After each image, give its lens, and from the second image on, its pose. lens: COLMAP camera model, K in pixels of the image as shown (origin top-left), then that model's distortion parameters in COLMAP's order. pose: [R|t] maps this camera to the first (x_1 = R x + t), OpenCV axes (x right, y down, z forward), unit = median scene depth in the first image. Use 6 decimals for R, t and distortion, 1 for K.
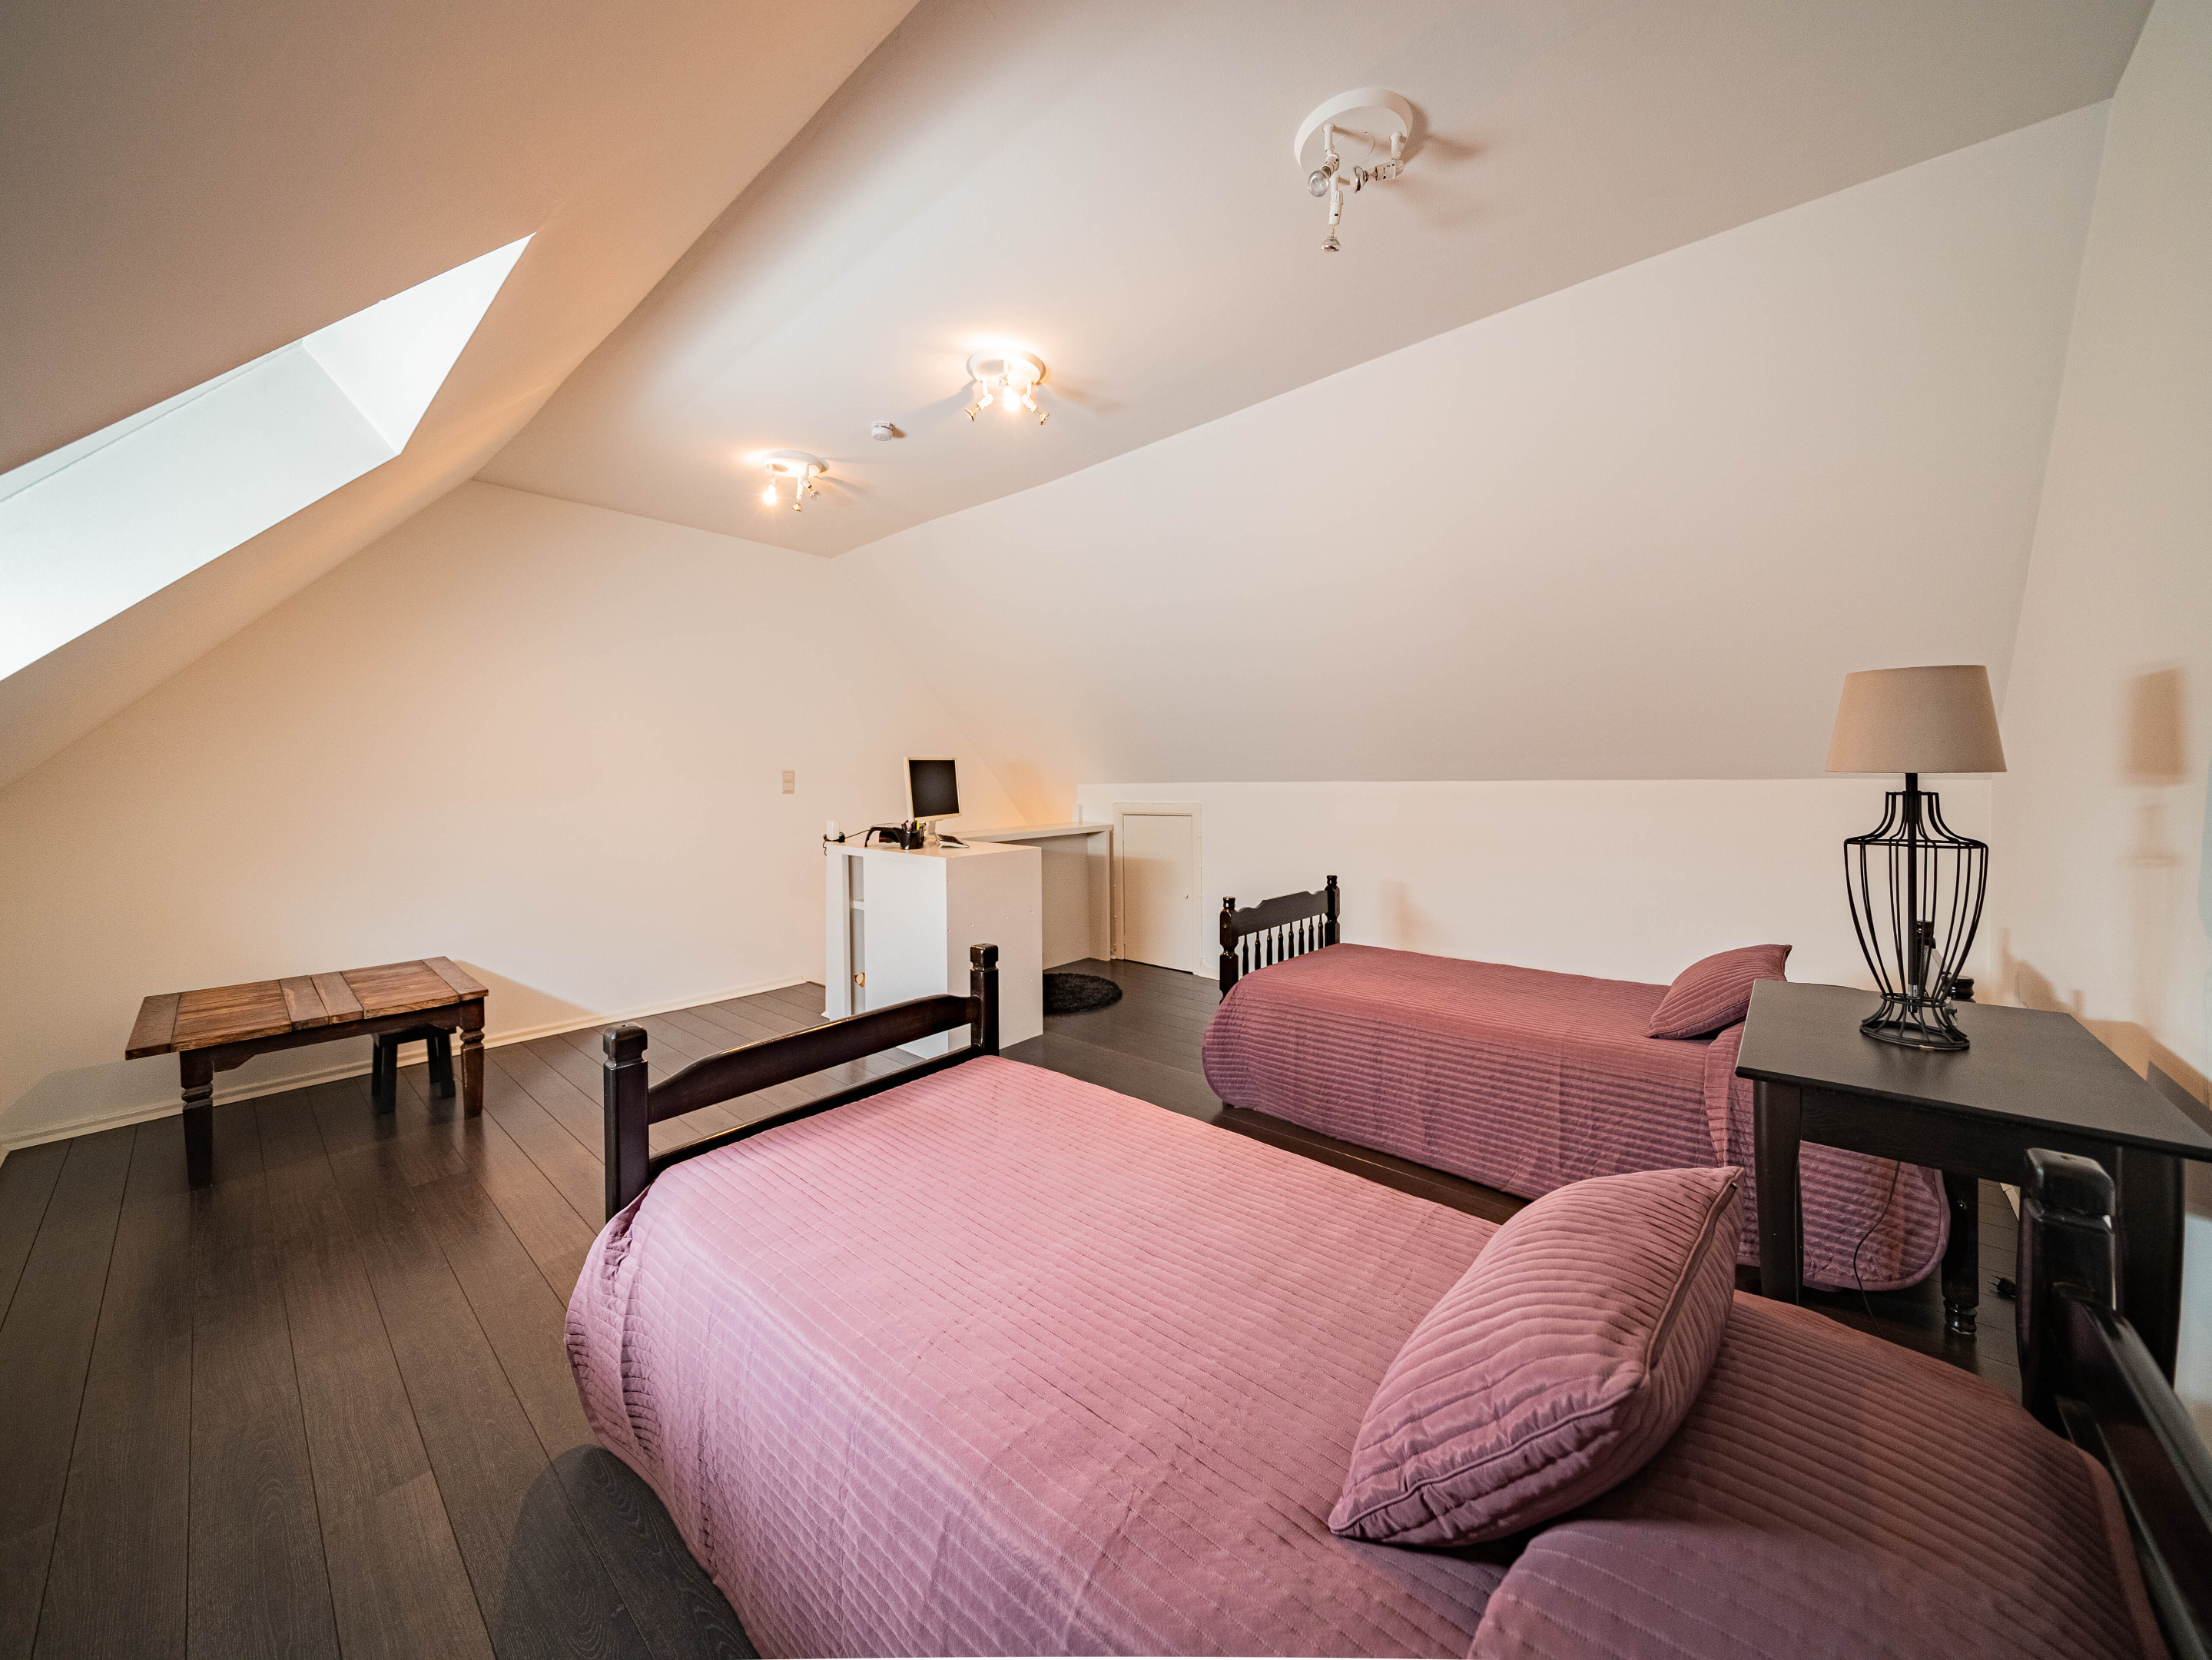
lens RADIAL K [[777.1, 0, 1108.1], [0, 777.1, 785.3], [0, 0, 1]] dist [-0.000570, -0.000048]
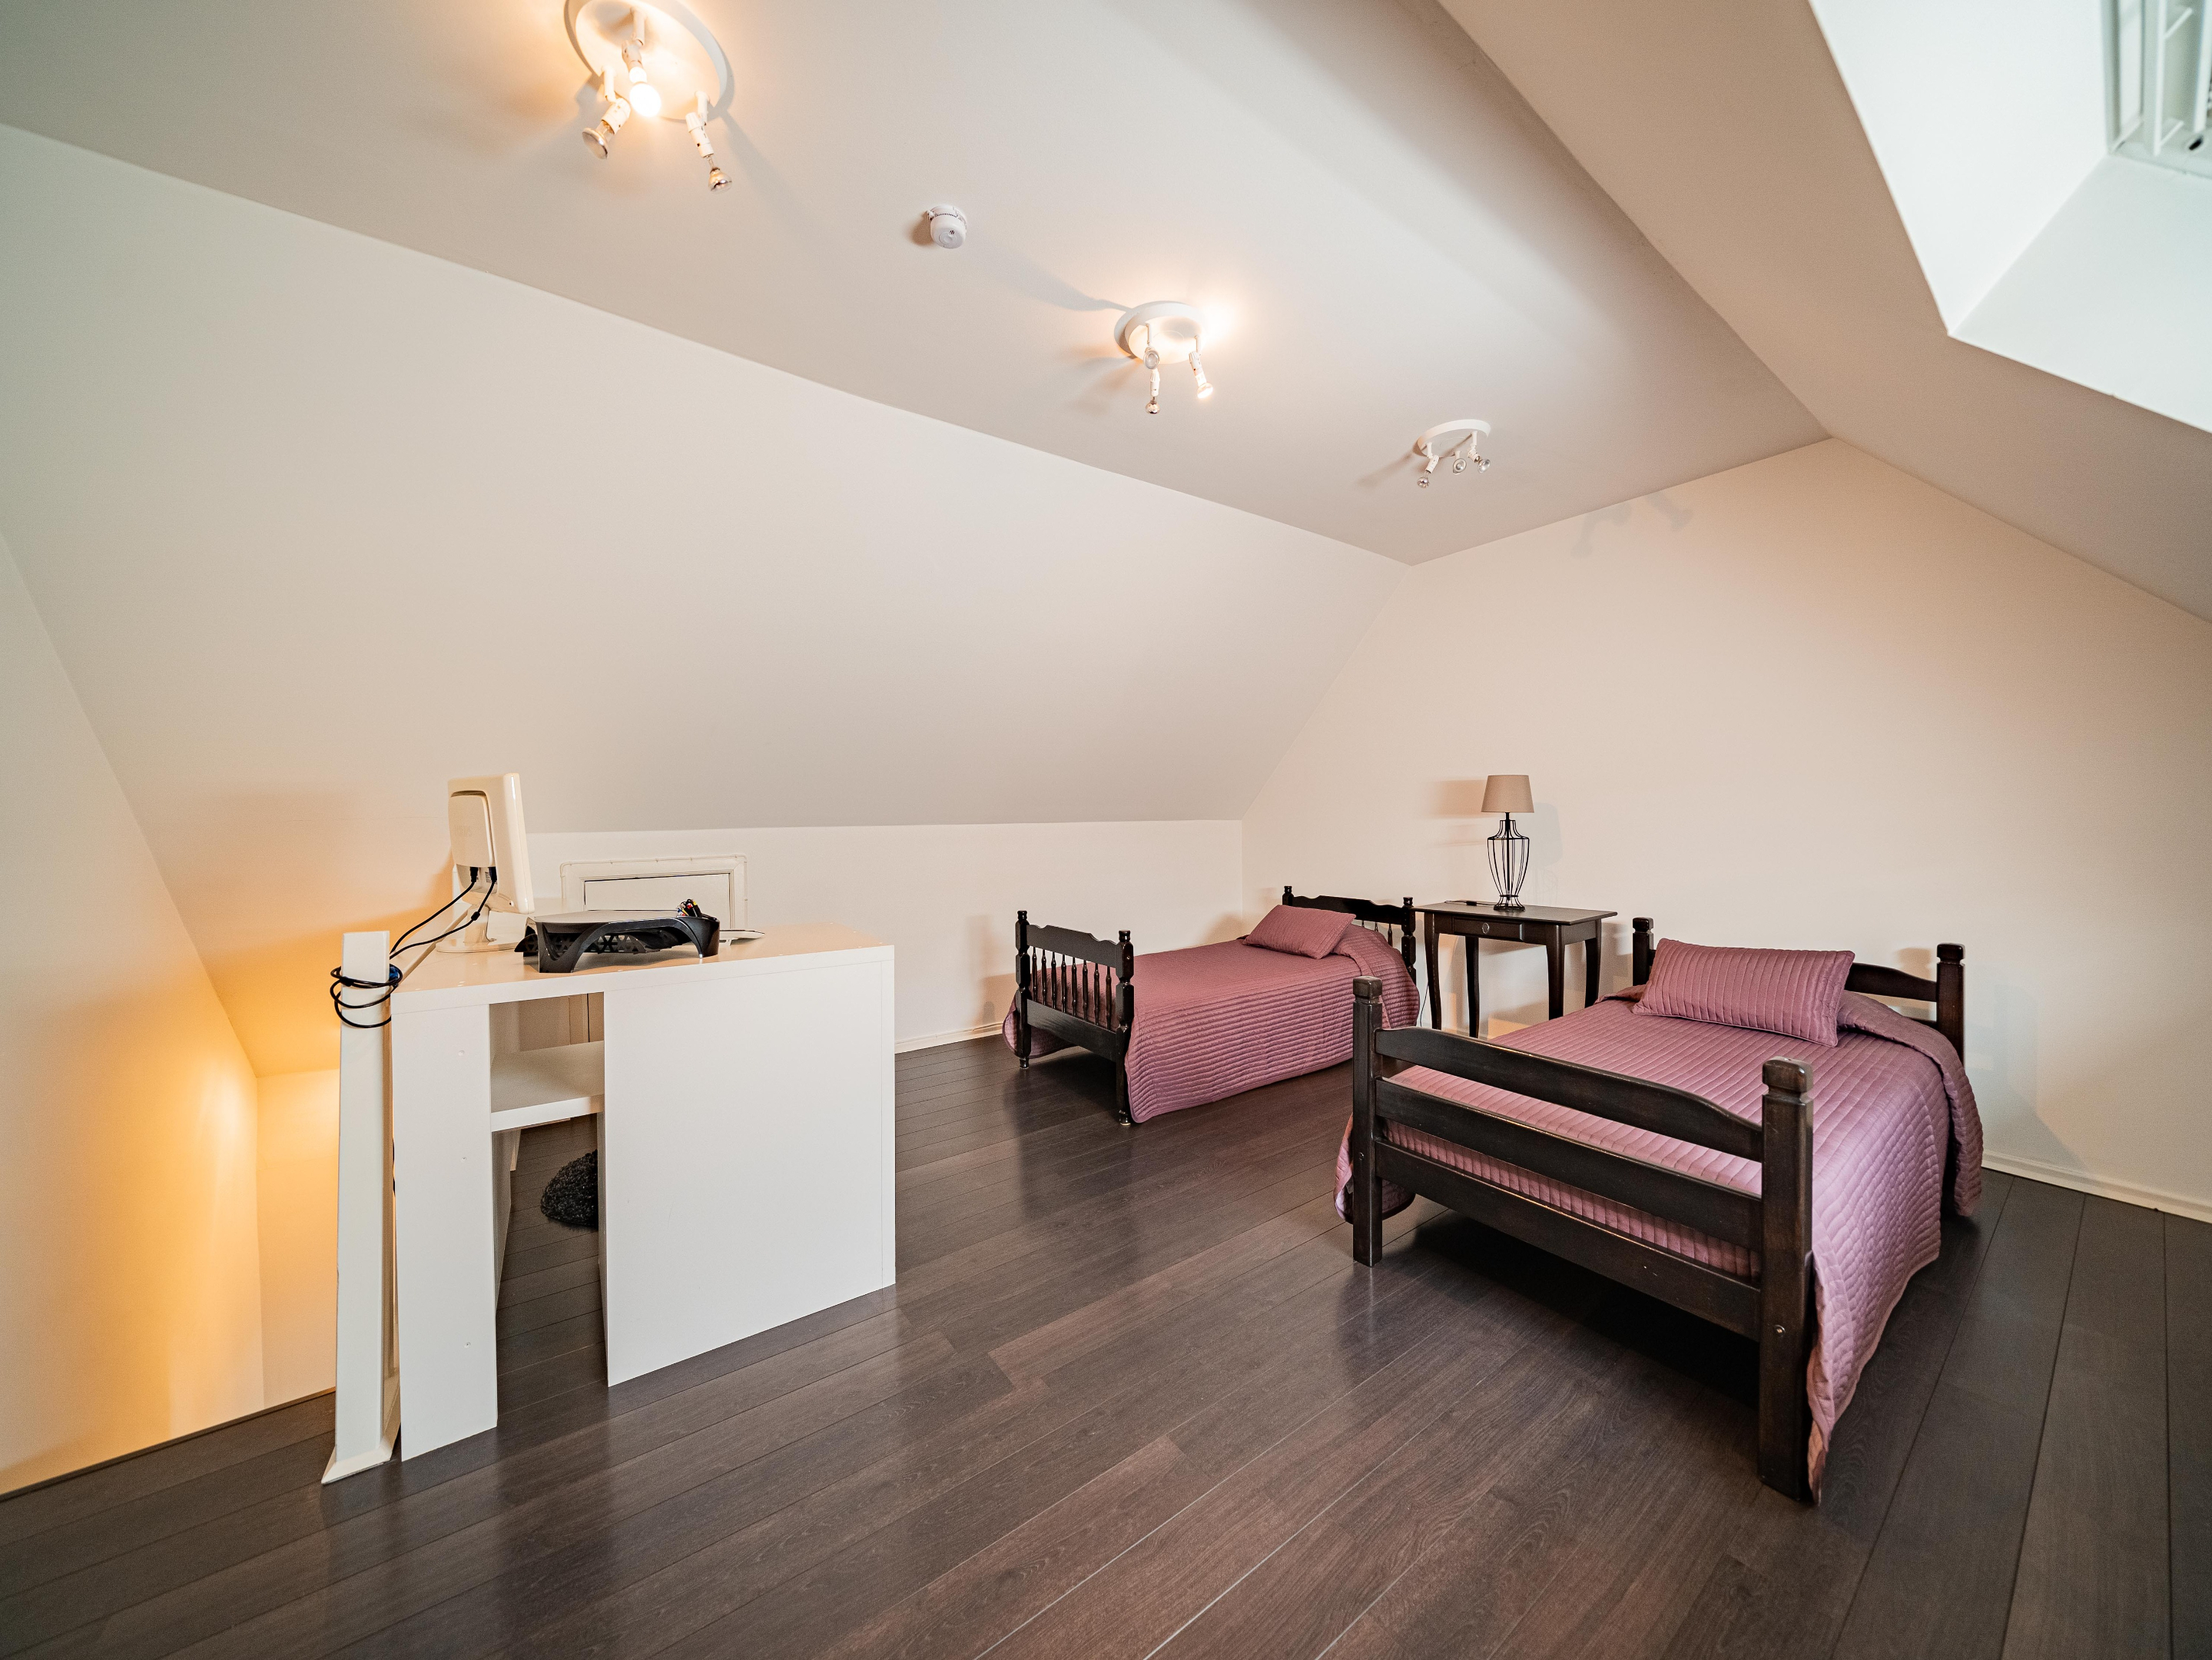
lens RADIAL K [[765.9, 0, 1106.0], [0, 765.9, 830.0], [0, 0, 1]] dist [-0.002824, -0.000228]
pose [[0.233411, -0.004457, 0.972368, -1.872110], [0.019588, 0.999808, -0.000119, 0.015934], [-0.972181, 0.019075, 0.233454, 1.697667]]
